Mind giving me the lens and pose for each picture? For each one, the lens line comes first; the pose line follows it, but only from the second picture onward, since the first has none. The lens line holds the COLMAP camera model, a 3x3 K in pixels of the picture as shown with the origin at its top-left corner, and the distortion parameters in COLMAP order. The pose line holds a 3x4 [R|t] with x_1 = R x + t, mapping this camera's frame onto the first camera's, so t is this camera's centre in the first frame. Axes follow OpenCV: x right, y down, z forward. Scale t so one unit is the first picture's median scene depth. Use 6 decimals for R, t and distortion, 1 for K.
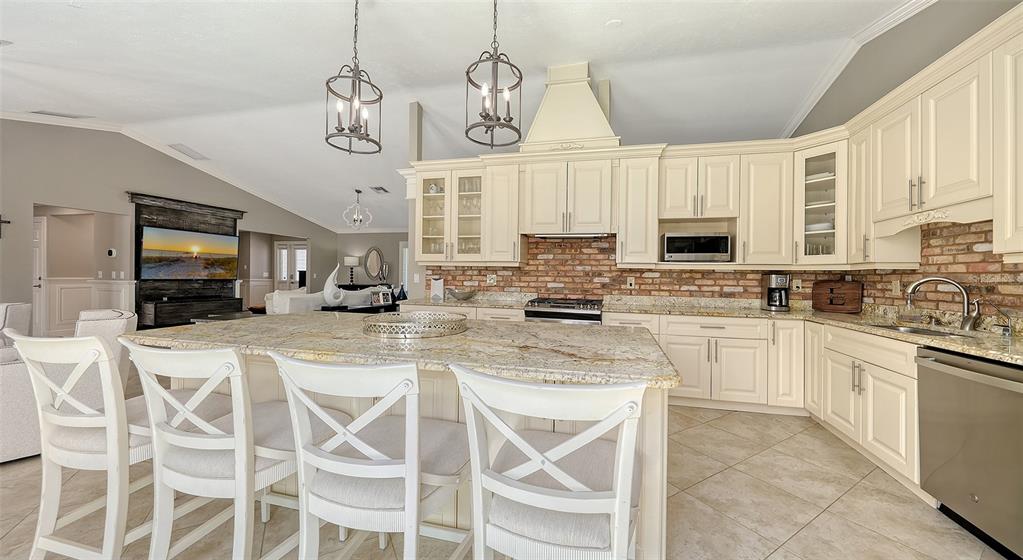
lens RADIAL K [[356.5, 0, 525.1], [0, 356.5, 267.2], [0, 0, 1]] dist [-0.005875, -0.000182]
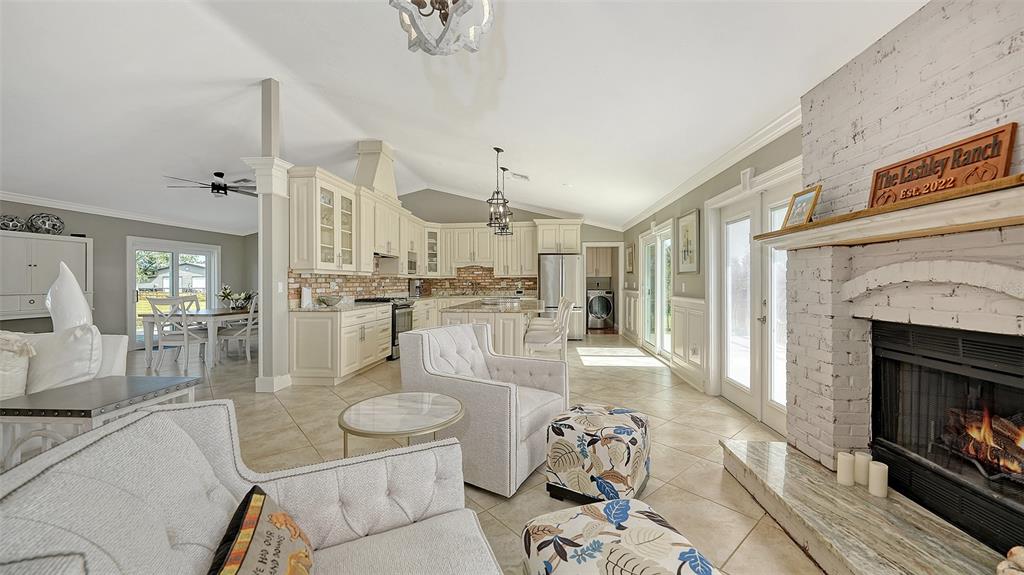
lens RADIAL K [[382.5, 0, 518.6], [0, 382.5, 287.4], [0, 0, 1]] dist [-0.007408, -0.000163]
pose [[-0.151374, -0.028717, 0.988059, -1.573761], [-0.023810, 0.999394, 0.025398, -0.008018], [-0.988190, -0.019681, -0.151966, 0.654185]]
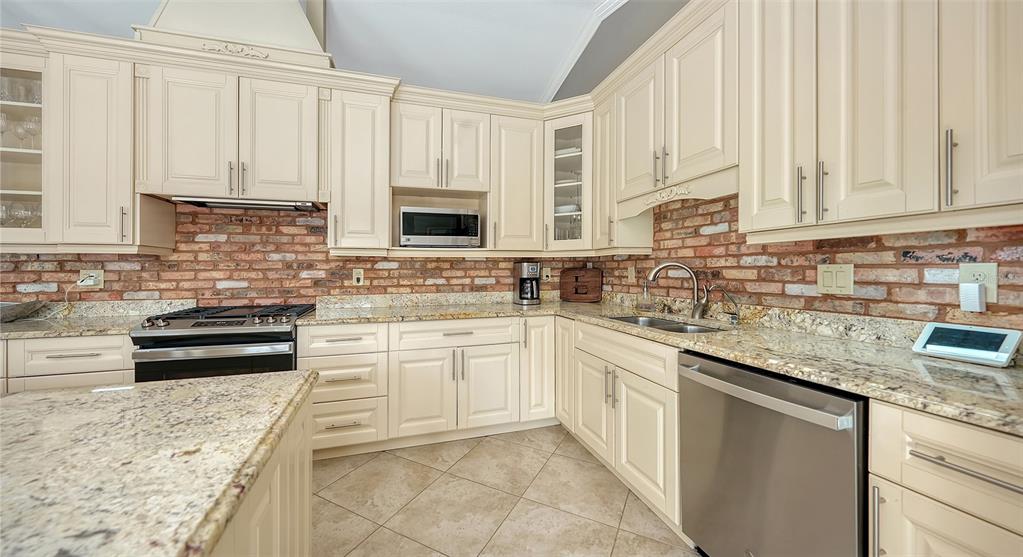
lens RADIAL K [[356.5, 0, 501.0], [0, 356.5, 274.0], [0, 0, 1]] dist [-0.005875, -0.000182]
pose [[0.857042, -0.027726, 0.514500, 0.177964], [0.006240, 0.999036, 0.043441, 0.009122], [-0.515209, -0.034020, 0.856389, 0.252991]]
